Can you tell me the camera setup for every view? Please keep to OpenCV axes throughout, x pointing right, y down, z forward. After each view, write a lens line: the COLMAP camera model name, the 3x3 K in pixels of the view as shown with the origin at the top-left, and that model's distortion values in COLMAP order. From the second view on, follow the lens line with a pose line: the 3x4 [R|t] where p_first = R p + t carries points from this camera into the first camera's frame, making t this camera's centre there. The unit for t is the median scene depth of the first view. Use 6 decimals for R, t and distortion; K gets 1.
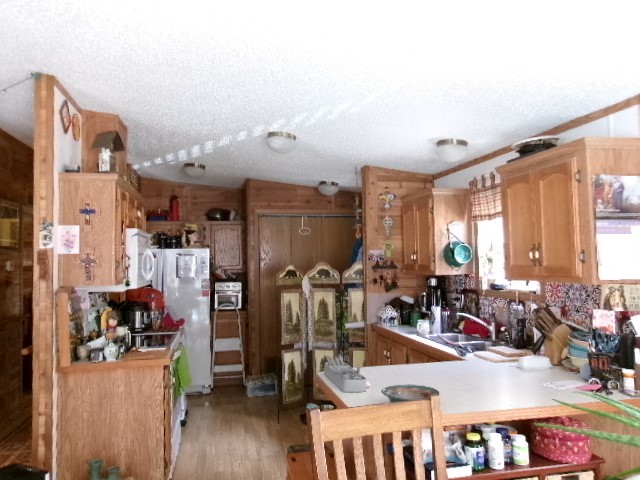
lens RADIAL K [[503.3, 0, 320.1], [0, 503.3, 239.5], [0, 0, 1]] dist [0.004381, 0.014470]
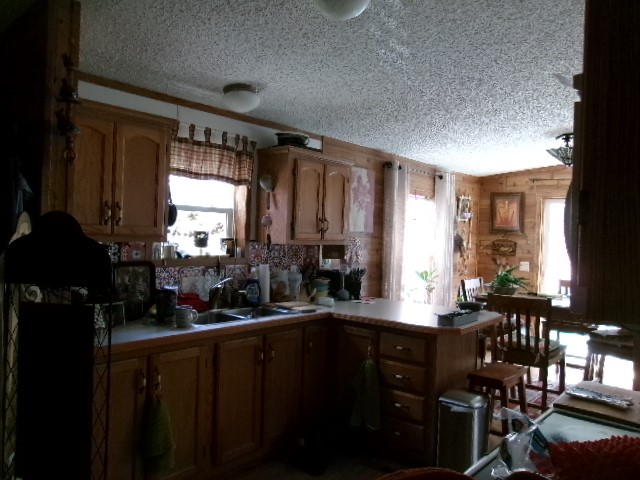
lens RADIAL K [[503.3, 0, 321.6], [0, 503.3, 241.0], [0, 0, 1]] dist [0.004381, 0.014470]
pose [[-0.604101, -0.018059, 0.796703, -0.490565], [-0.061211, 0.997841, -0.023796, 0.075964], [-0.794553, -0.063142, -0.603902, 1.331390]]
